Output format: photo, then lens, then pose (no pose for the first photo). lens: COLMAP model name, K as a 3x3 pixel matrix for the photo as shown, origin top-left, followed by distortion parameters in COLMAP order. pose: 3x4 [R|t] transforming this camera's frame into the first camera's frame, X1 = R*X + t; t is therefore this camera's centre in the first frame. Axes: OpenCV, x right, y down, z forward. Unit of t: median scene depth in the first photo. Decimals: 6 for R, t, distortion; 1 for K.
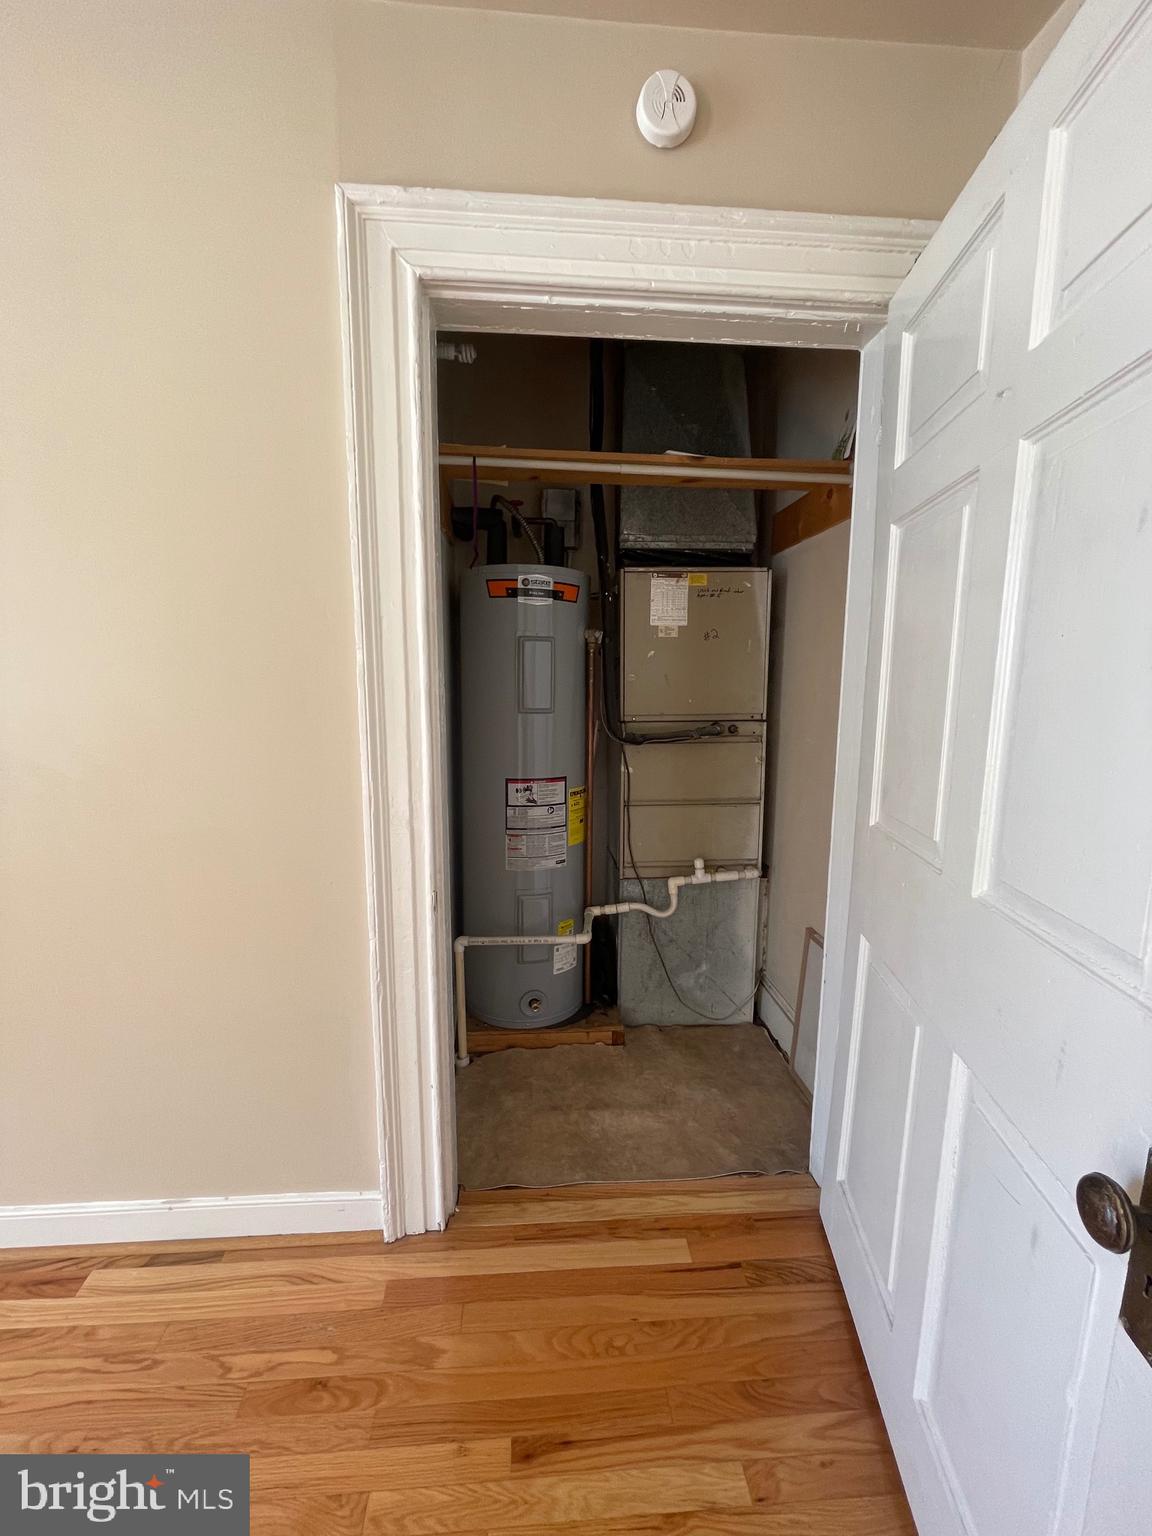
lens RADIAL K [[620.8, 0, 569.5], [0, 620.8, 770.7], [0, 0, 1]] dist [0.000295, 0.000198]
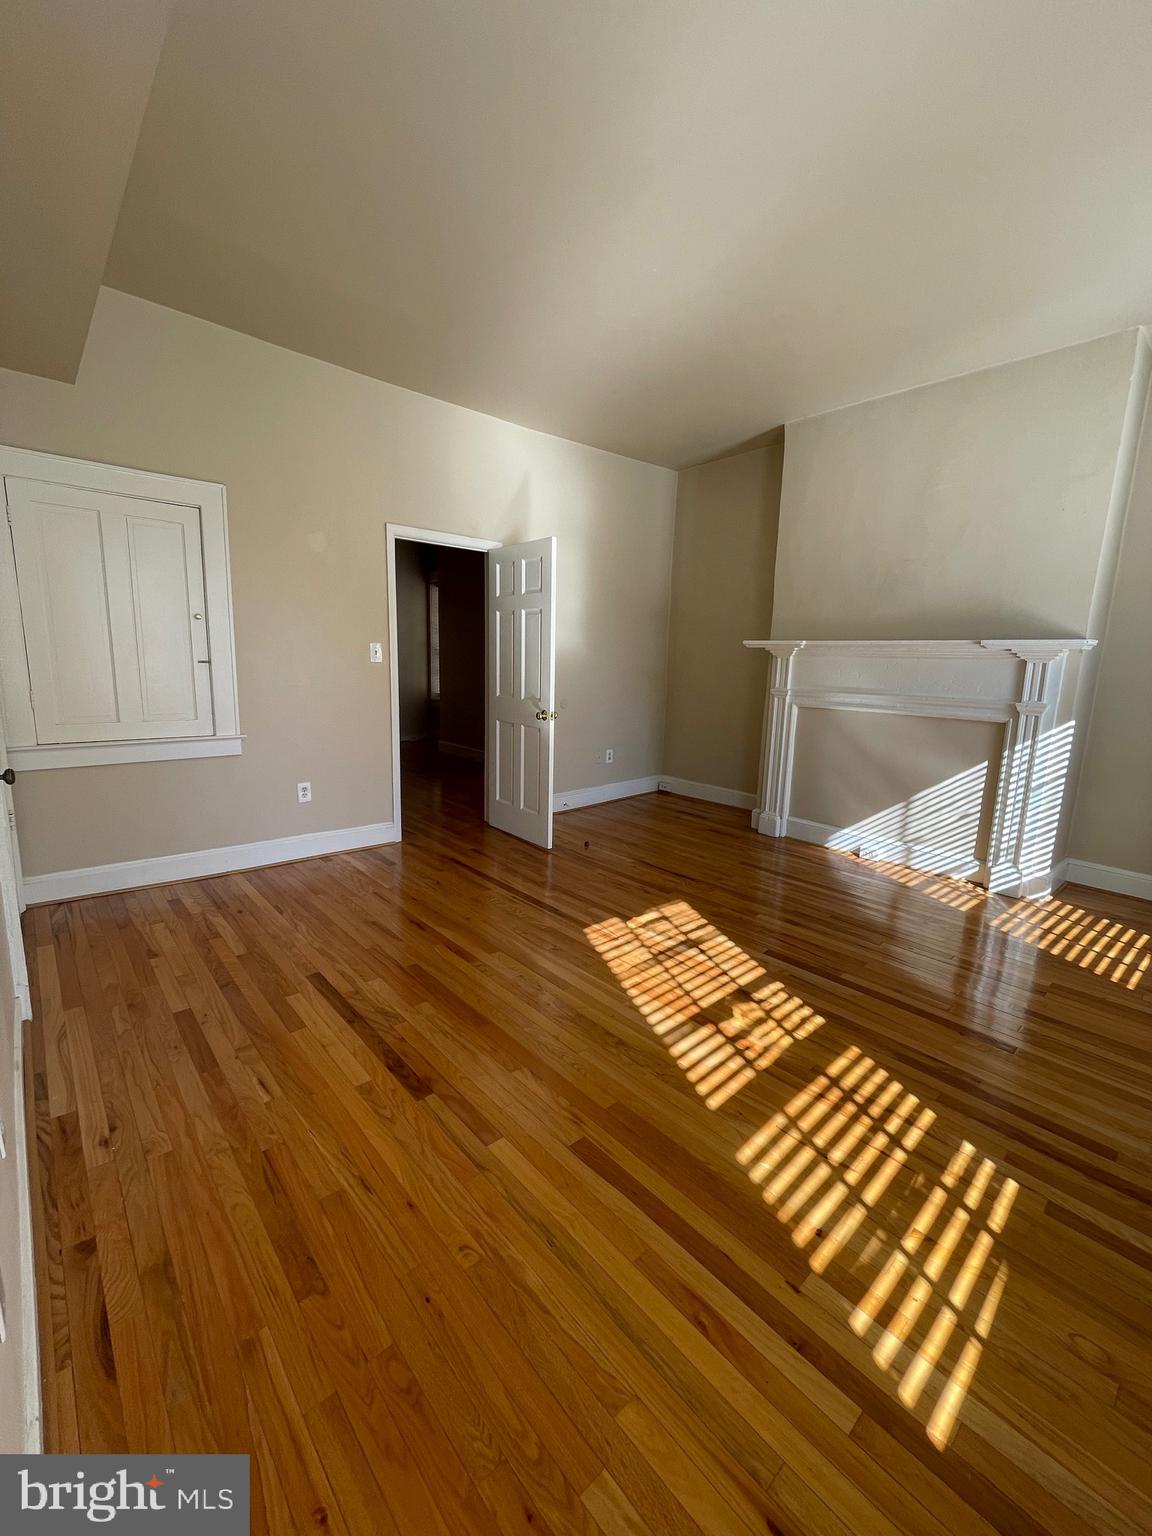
lens RADIAL K [[622.5, 0, 569.2], [0, 622.5, 766.4], [0, 0, 1]] dist [-0.003657, 0.000951]
pose [[-0.607207, -0.161388, 0.777981, -2.593934], [0.080799, 0.961535, 0.262528, -0.144412], [-0.790425, 0.222269, -0.570811, 0.834121]]
